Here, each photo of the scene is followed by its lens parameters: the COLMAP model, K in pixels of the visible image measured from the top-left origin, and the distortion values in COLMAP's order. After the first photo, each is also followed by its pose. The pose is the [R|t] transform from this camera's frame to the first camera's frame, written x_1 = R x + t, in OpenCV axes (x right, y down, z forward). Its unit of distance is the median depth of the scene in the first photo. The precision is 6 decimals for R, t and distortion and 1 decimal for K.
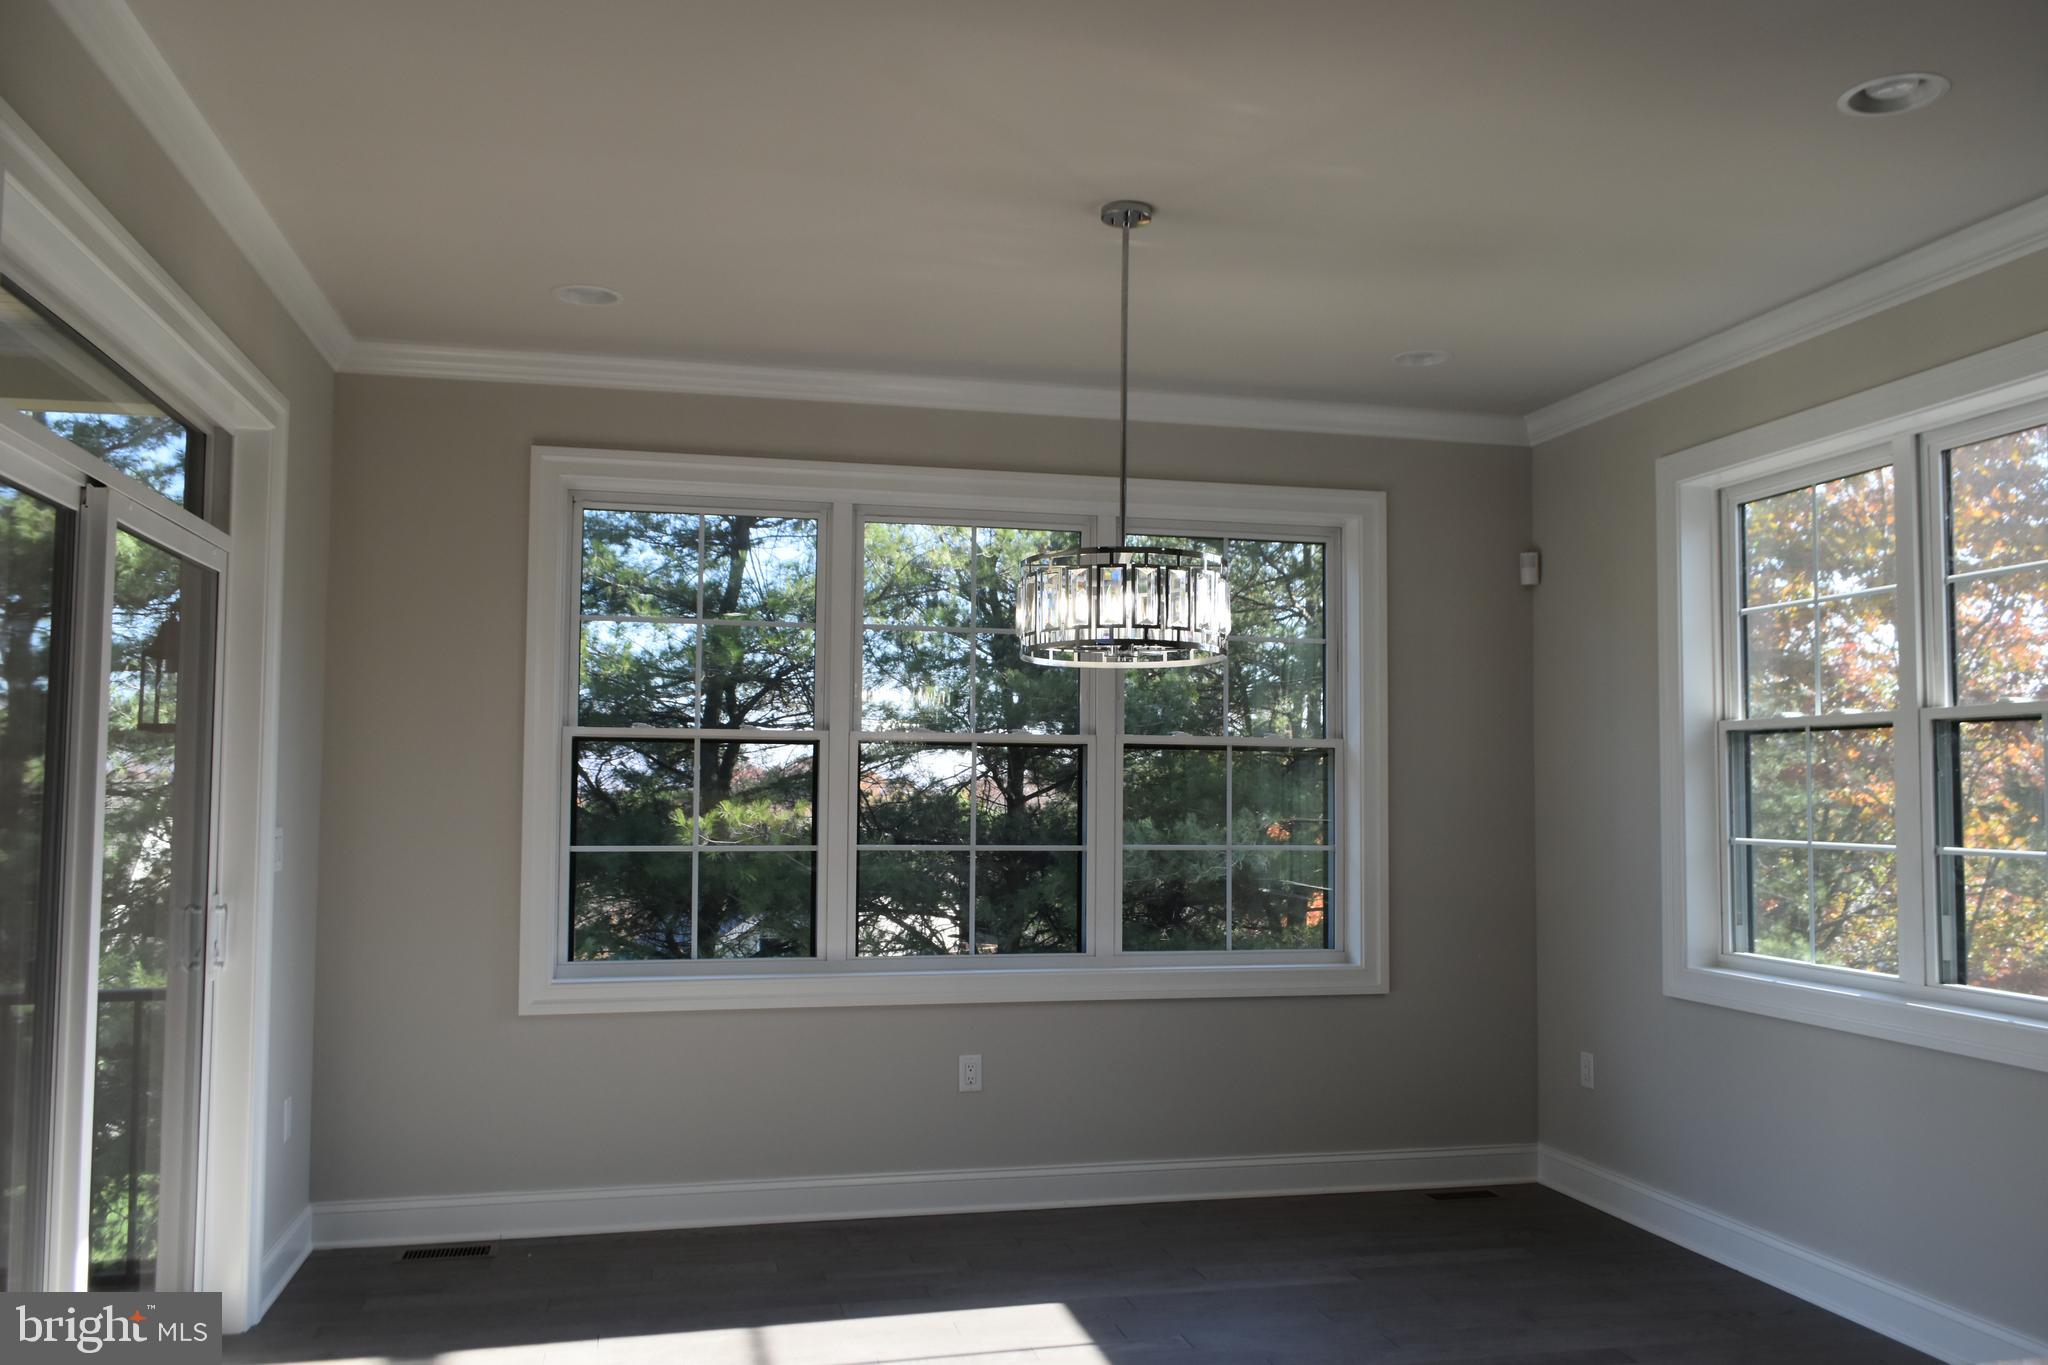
lens RADIAL K [[1657.3, 0, 1022.5], [0, 1657.3, 686.8], [0, 0, 1]] dist [0.006796, -0.007985]
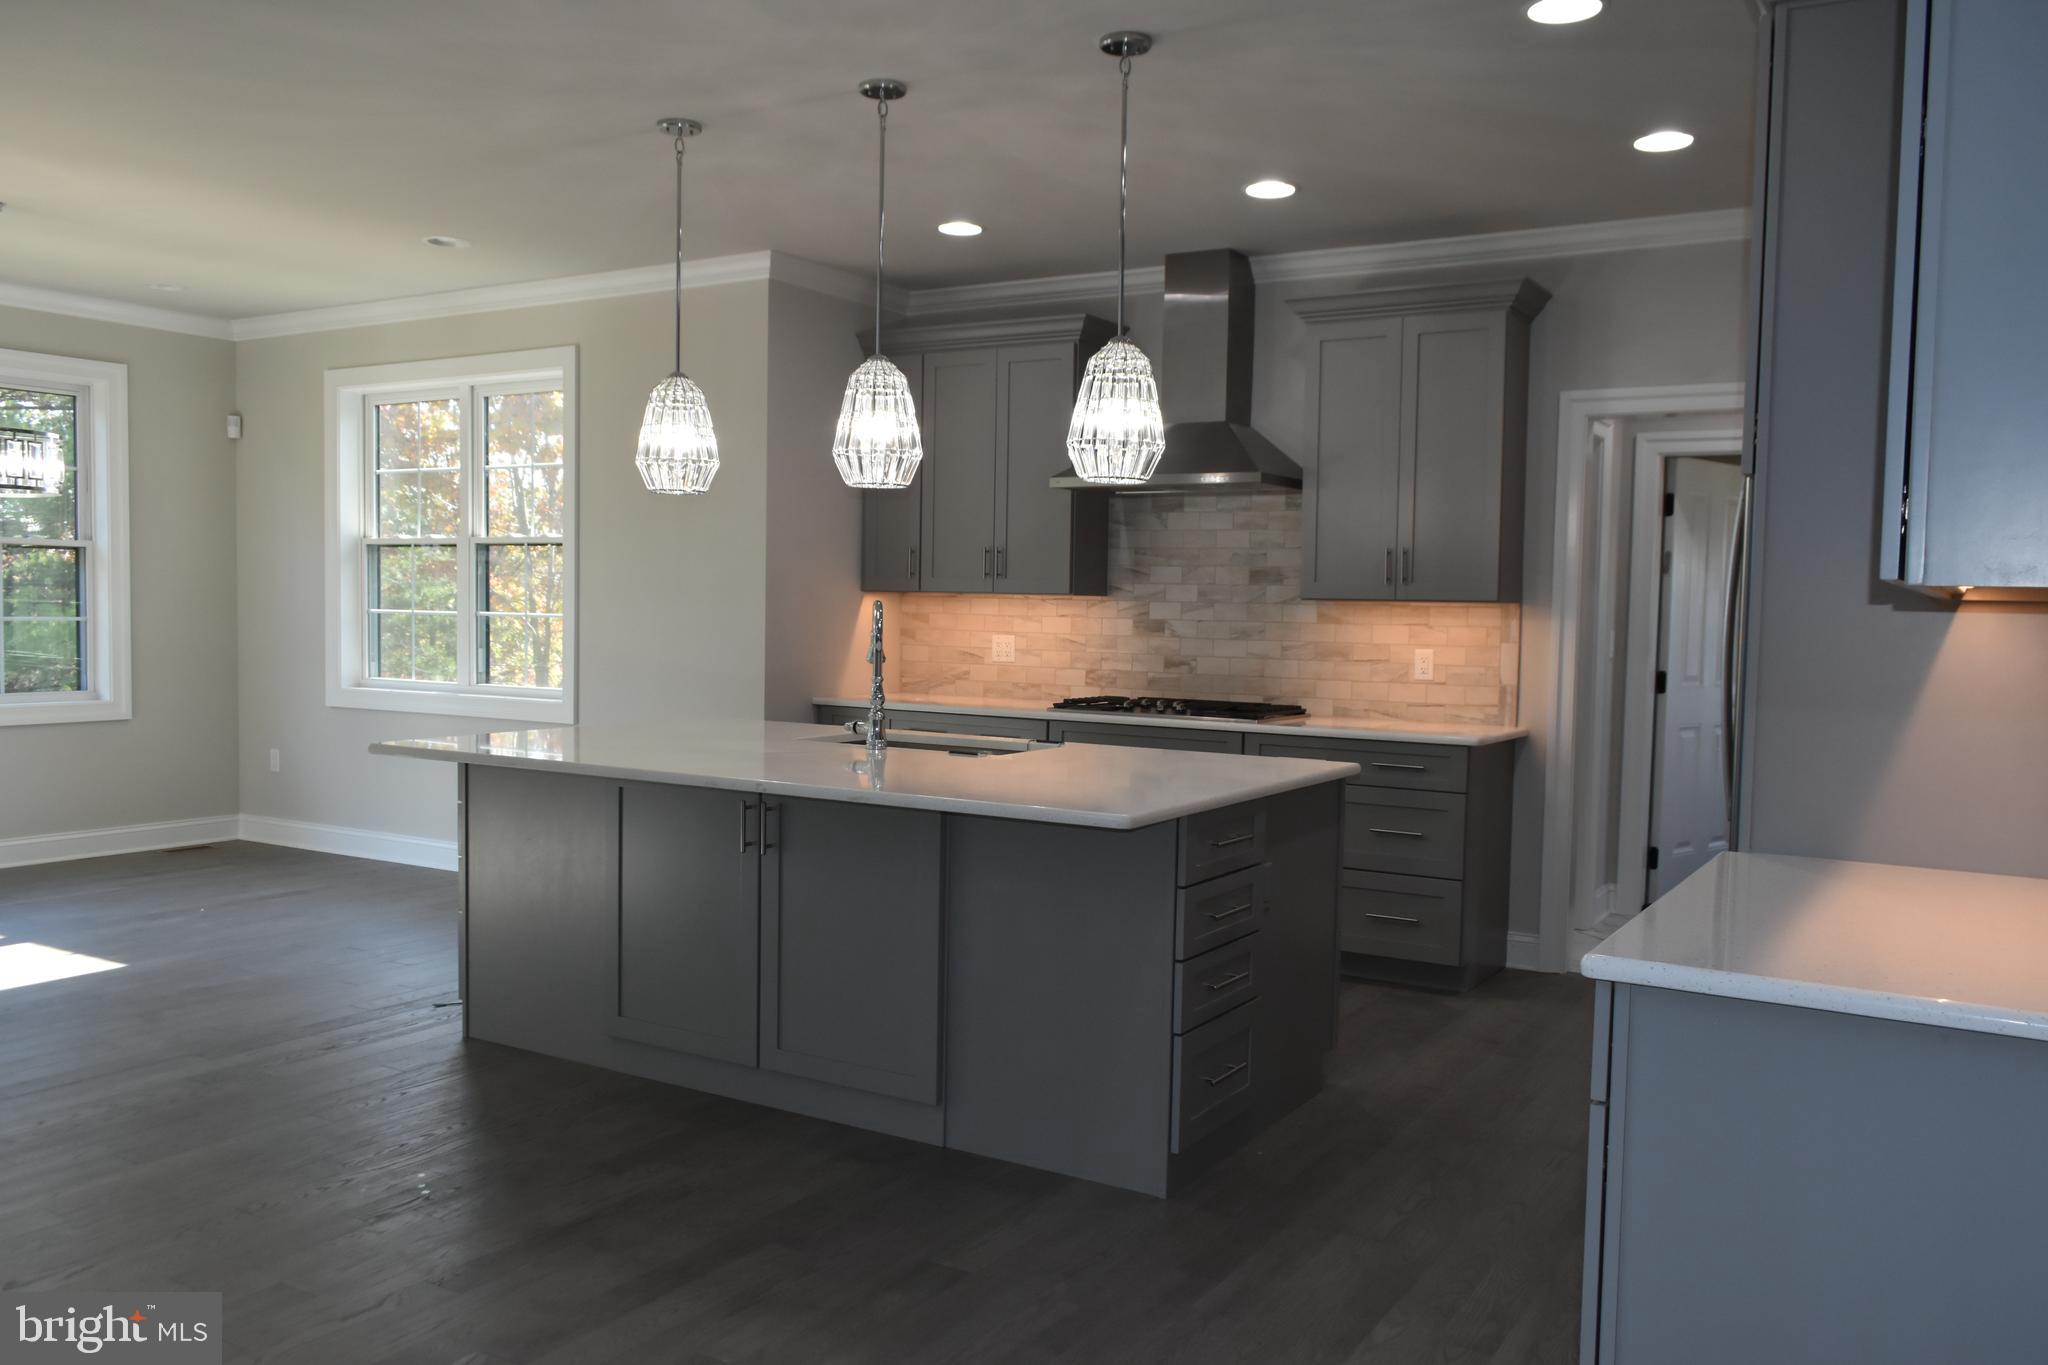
lens RADIAL K [[1657.3, 0, 1055.0], [0, 1657.3, 685.1], [0, 0, 1]] dist [0.006796, -0.007985]
pose [[0.705624, -0.032913, 0.707822, -0.257581], [-0.054808, 0.993393, 0.100830, -0.037445], [-0.706464, -0.109942, 0.699158, -0.634292]]
